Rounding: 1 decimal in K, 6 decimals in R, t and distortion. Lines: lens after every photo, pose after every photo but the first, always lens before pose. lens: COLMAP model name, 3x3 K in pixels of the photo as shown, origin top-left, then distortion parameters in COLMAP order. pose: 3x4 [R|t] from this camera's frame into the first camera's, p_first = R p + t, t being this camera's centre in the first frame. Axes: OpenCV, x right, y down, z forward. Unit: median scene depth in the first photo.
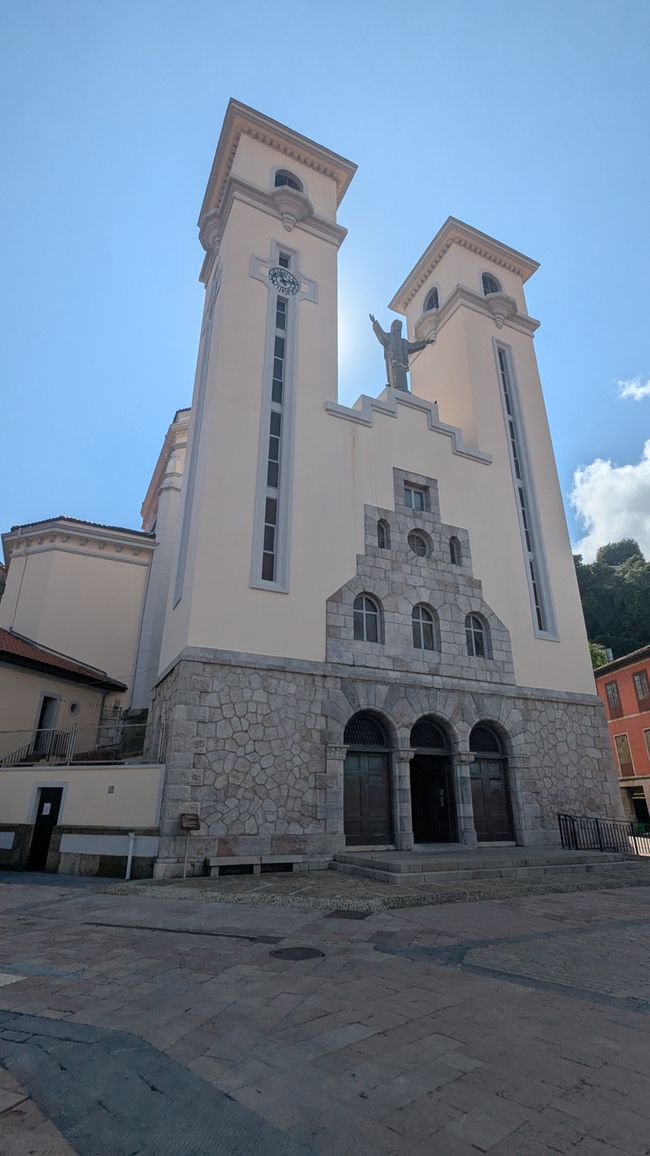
lens RADIAL K [[555.0, 0, 328.1], [0, 555.0, 581.2], [0, 0, 1]] dist [-0.016408, 0.000126]
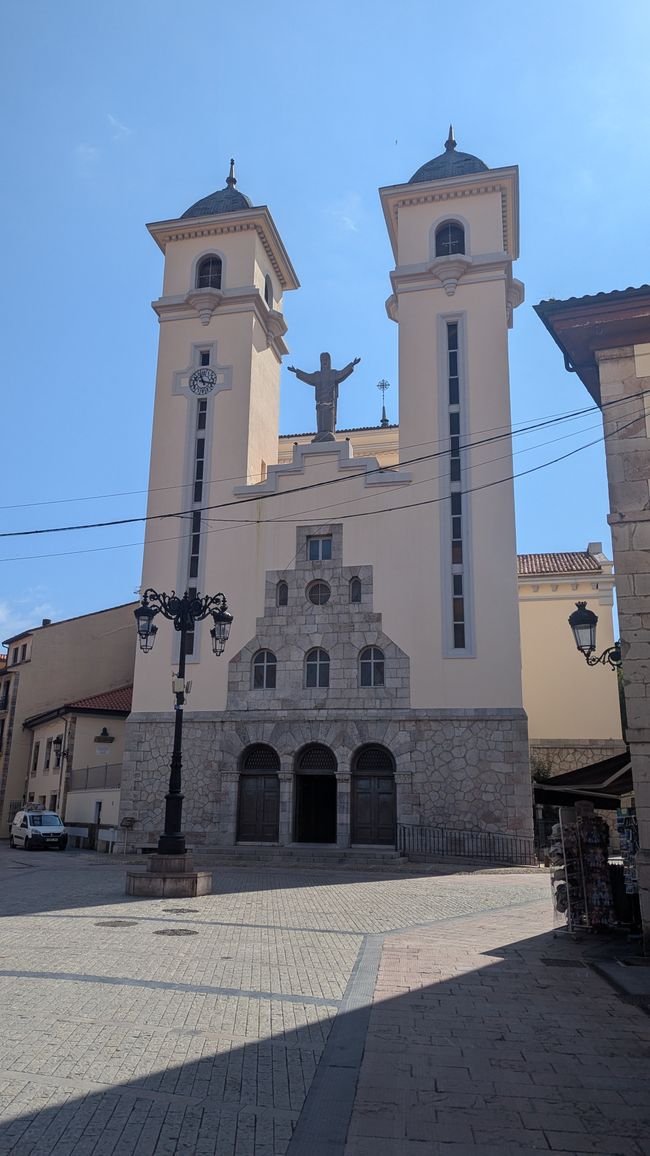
lens RADIAL K [[848.5, 0, 322.9], [0, 848.5, 575.7], [0, 0, 1]] dist [0.043188, -0.002019]
pose [[0.772540, -0.159475, -0.614614, 1.364637], [0.229198, 0.972725, 0.035695, -0.176318], [0.592158, -0.168444, 0.788020, -0.399124]]
